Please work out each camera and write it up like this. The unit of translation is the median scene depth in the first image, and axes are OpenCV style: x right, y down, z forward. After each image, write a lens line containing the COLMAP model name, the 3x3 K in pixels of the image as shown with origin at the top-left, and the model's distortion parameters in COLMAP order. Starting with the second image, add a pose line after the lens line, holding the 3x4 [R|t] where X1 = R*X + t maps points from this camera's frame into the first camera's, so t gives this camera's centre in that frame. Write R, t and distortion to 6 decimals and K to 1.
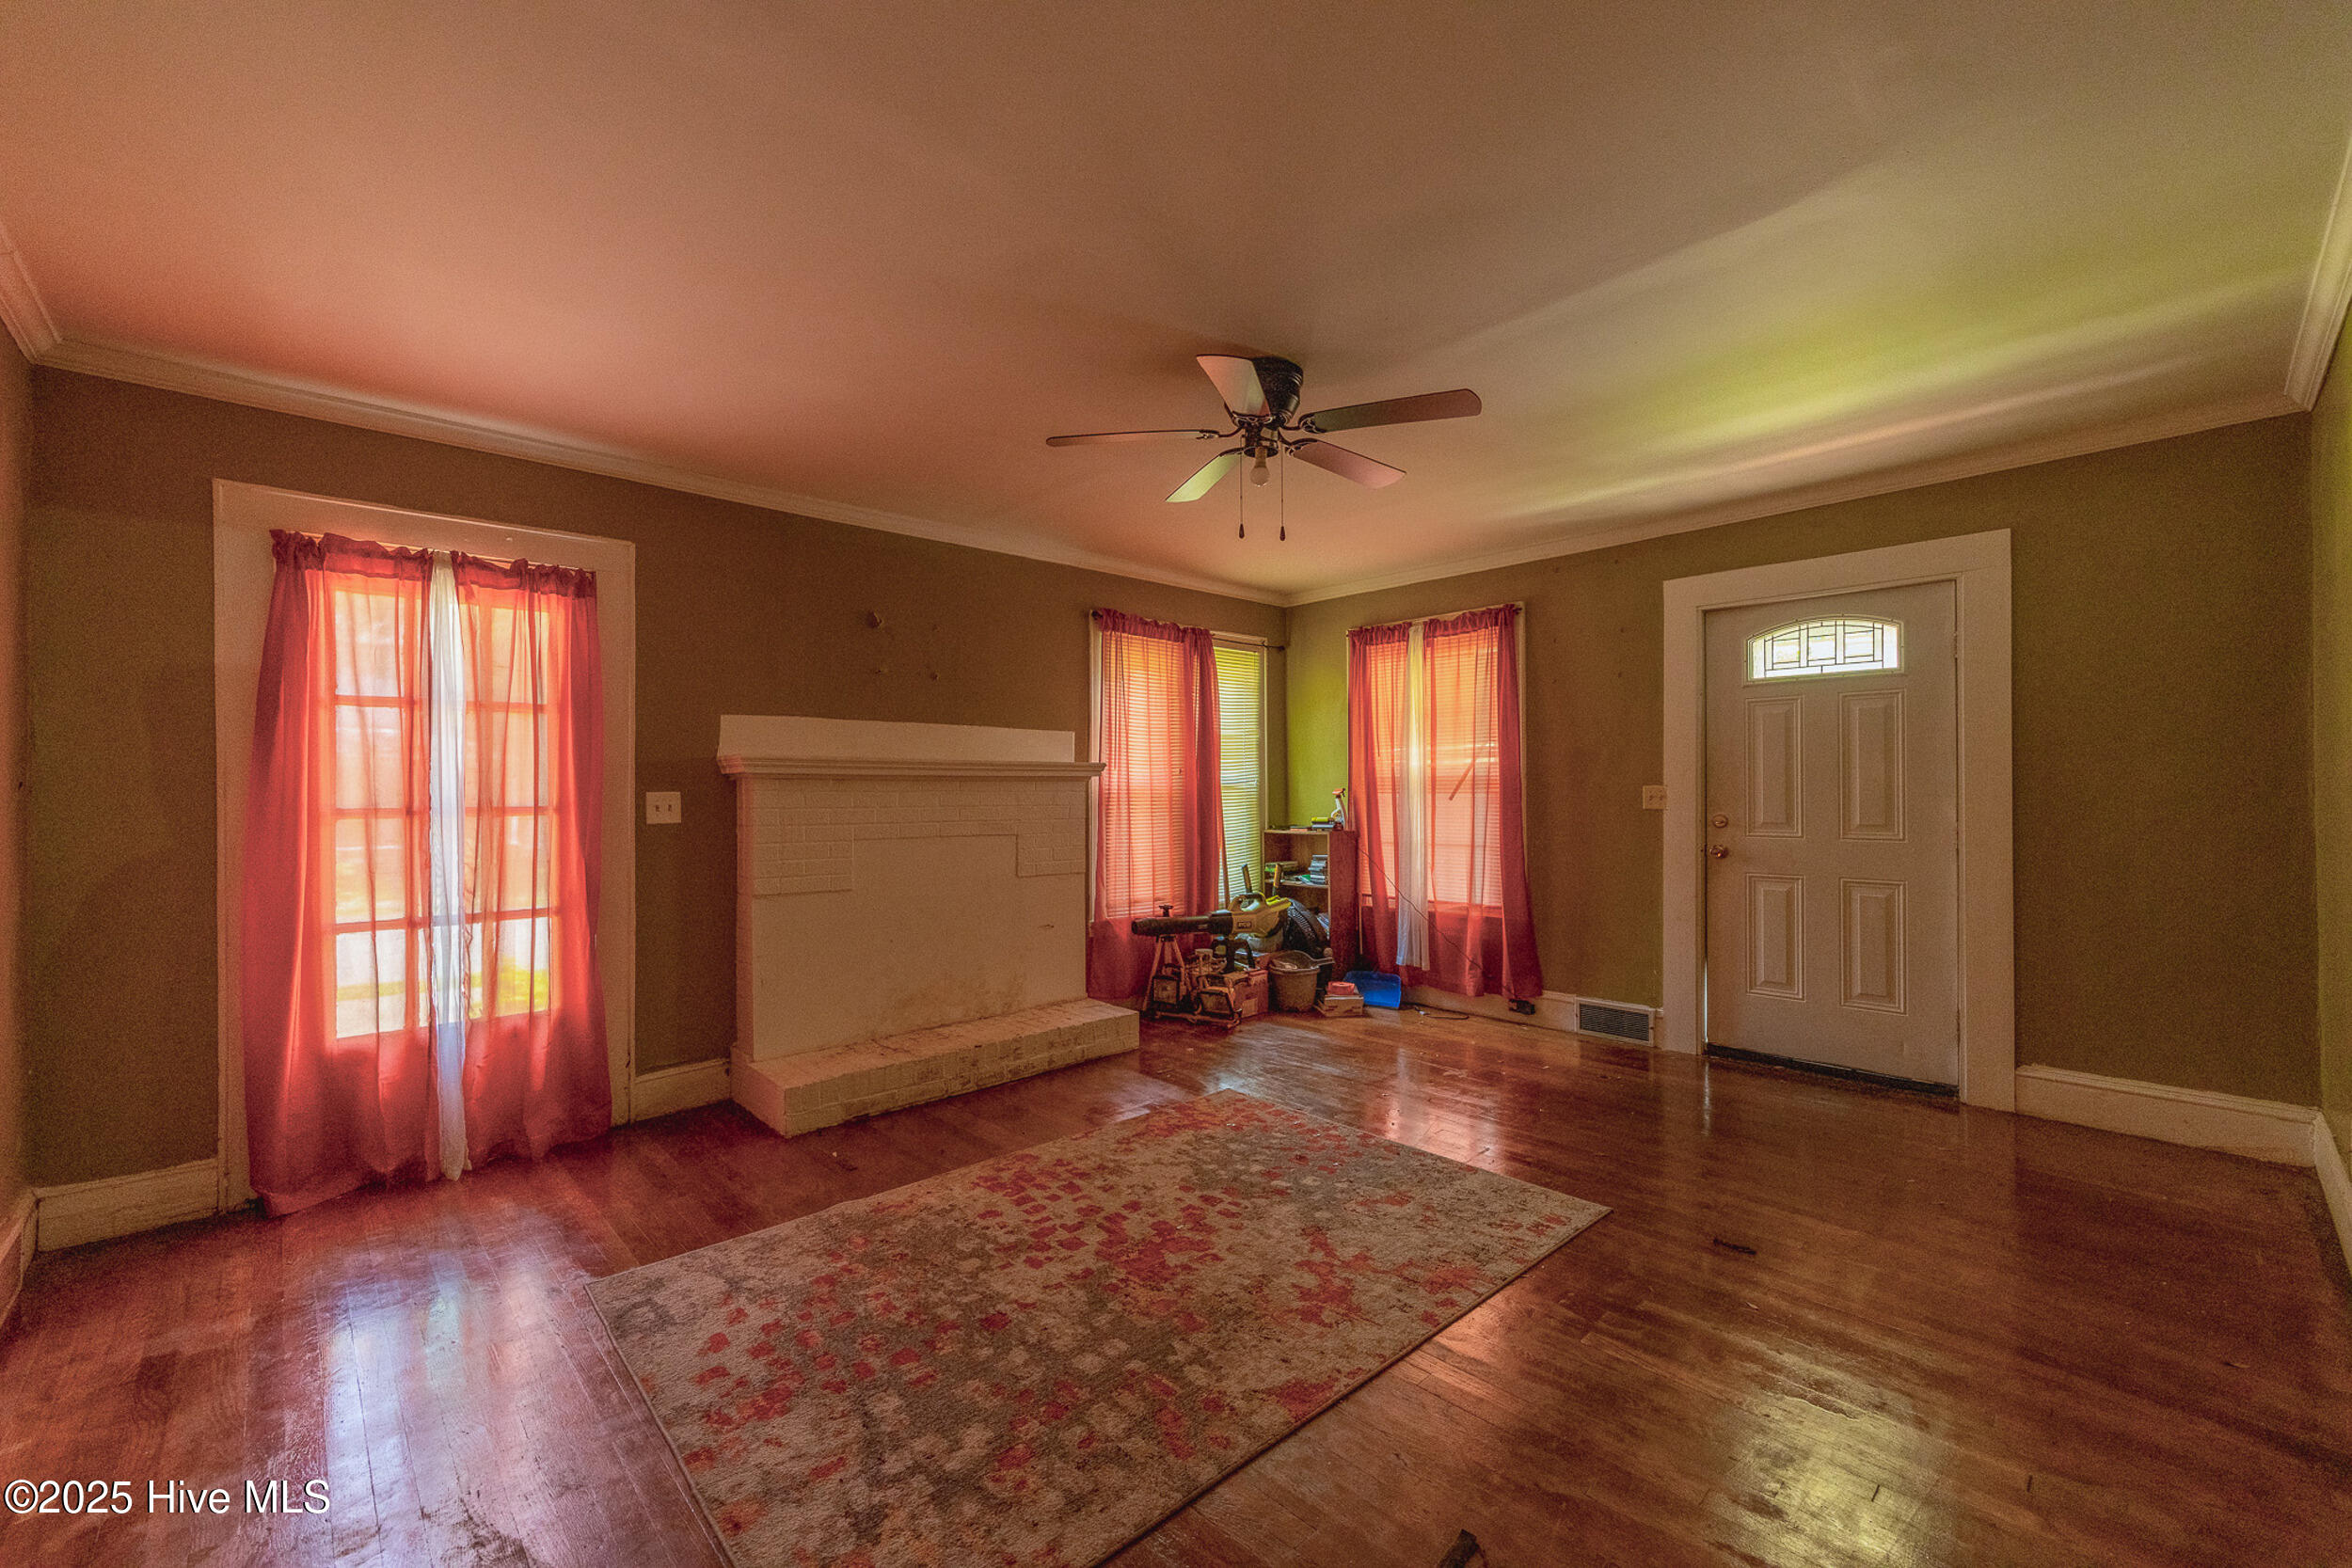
lens RADIAL K [[993.7, 0, 1176.2], [0, 993.7, 790.6], [0, 0, 1]] dist [-0.002695, 0.000722]
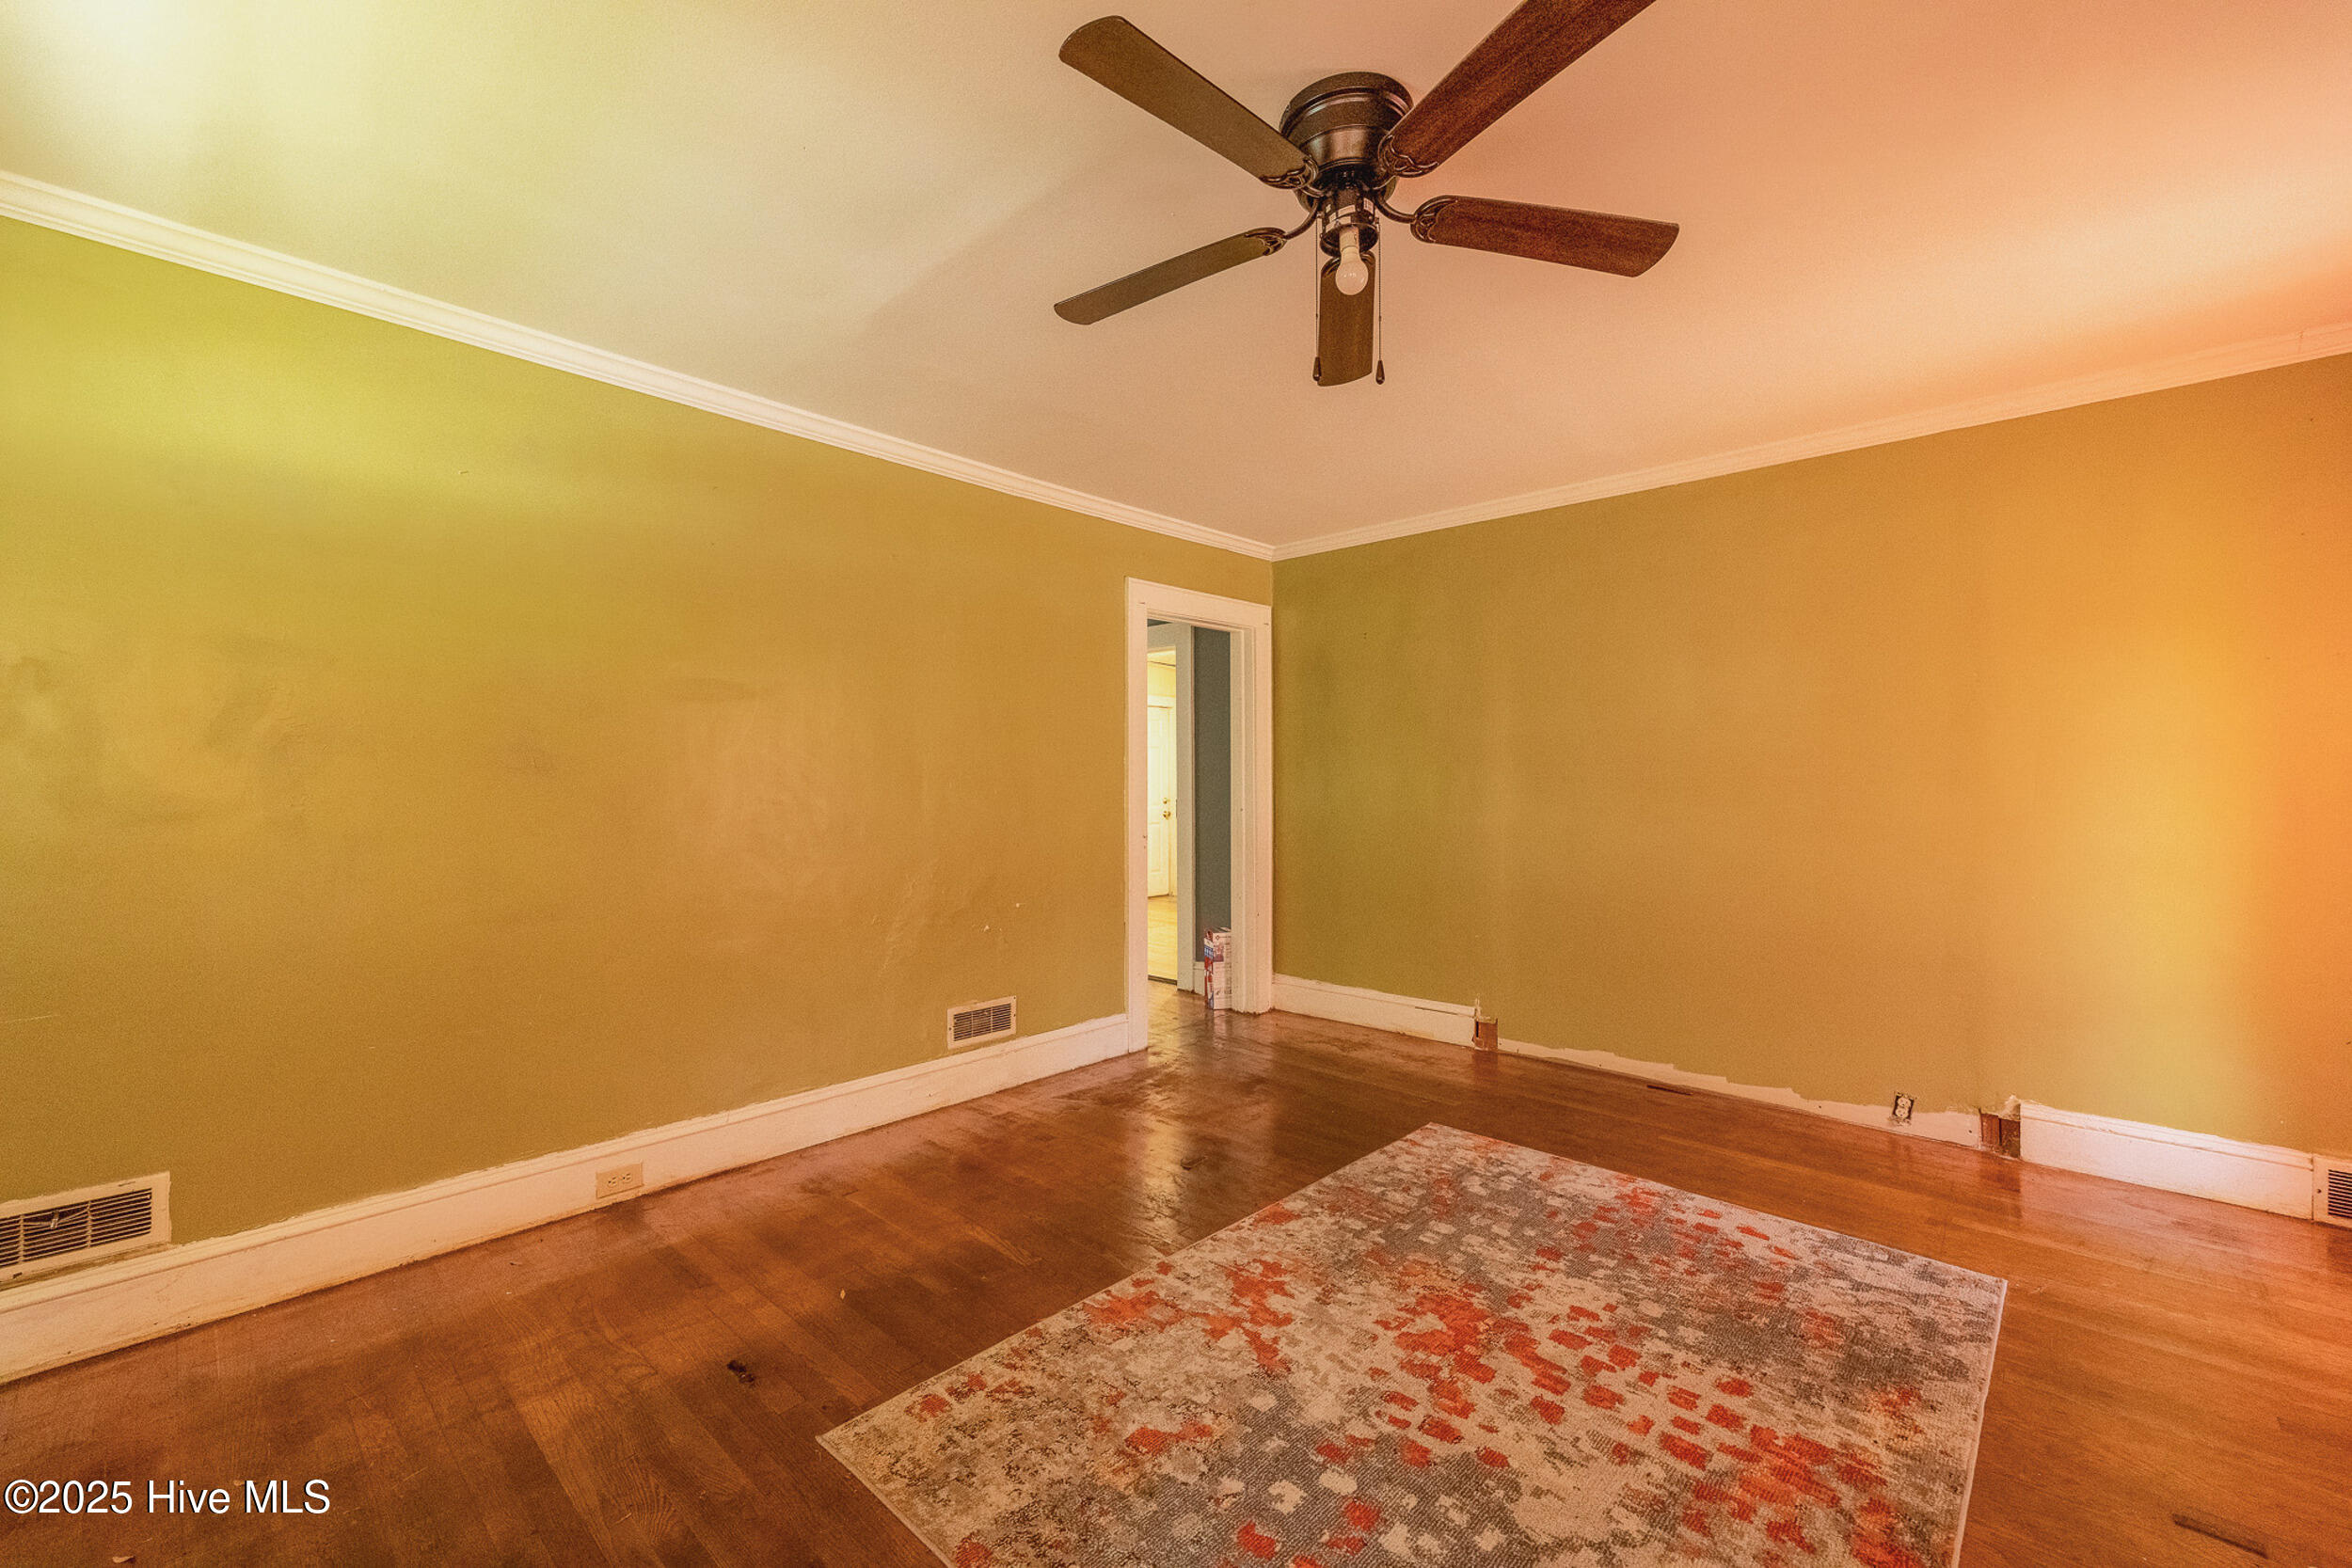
lens RADIAL K [[993.7, 0, 1175.9], [0, 993.7, 785.5], [0, 0, 1]] dist [-0.002695, 0.000722]
pose [[-0.997741, 0.008072, -0.066688, 0.272103], [0.008077, 0.999967, 0.000195, -0.000054], [0.066687, -0.000344, -0.997774, 1.827625]]
